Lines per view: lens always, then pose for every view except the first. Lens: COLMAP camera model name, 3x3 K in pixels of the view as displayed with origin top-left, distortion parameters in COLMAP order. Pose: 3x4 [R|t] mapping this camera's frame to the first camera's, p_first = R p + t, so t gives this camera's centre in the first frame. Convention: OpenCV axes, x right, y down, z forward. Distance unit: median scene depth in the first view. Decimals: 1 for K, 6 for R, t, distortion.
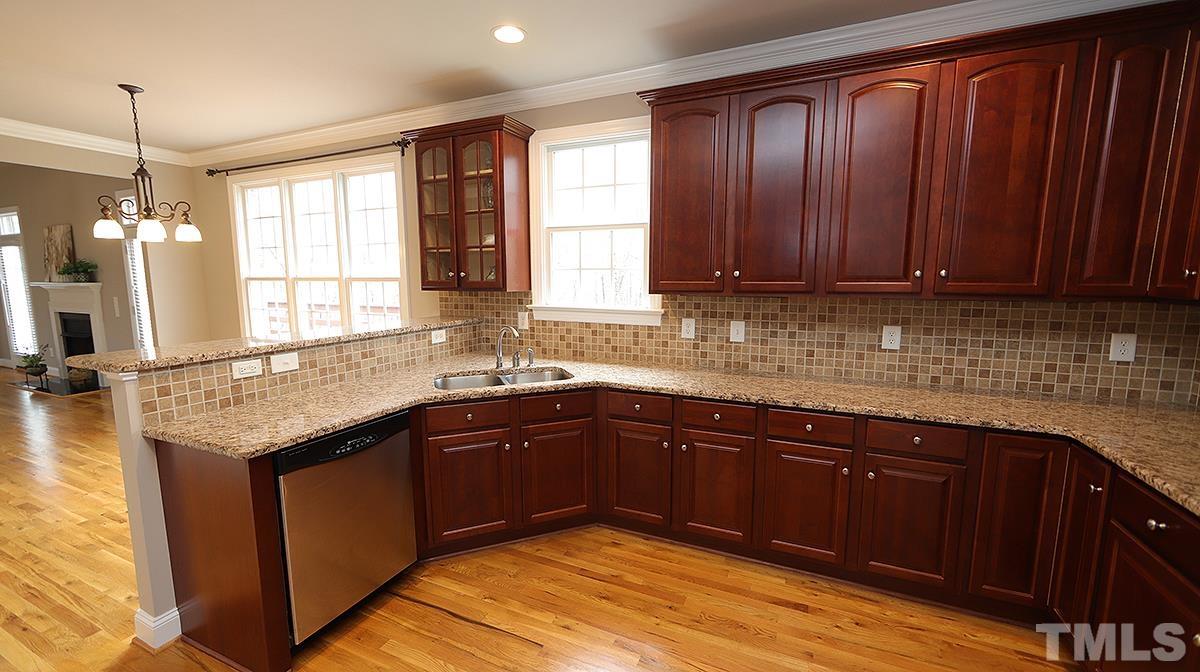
lens RADIAL K [[473.7, 0, 600.8], [0, 473.7, 338.5], [0, 0, 1]] dist [0.002741, -0.000157]
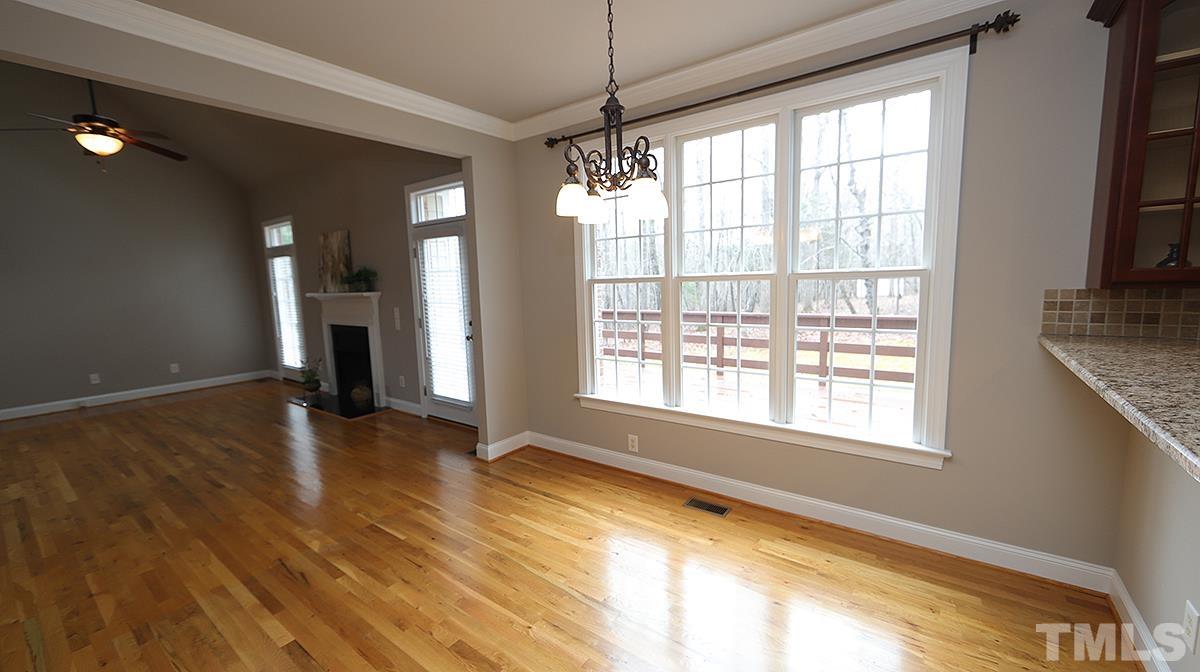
lens RADIAL K [[473.7, 0, 599.6], [0, 473.7, 336.8], [0, 0, 1]] dist [0.002741, -0.000157]
pose [[0.975862, -0.004294, -0.218345, -0.447718], [0.003835, 0.999989, -0.002530, -0.028503], [0.218354, 0.001631, 0.975868, 0.215202]]
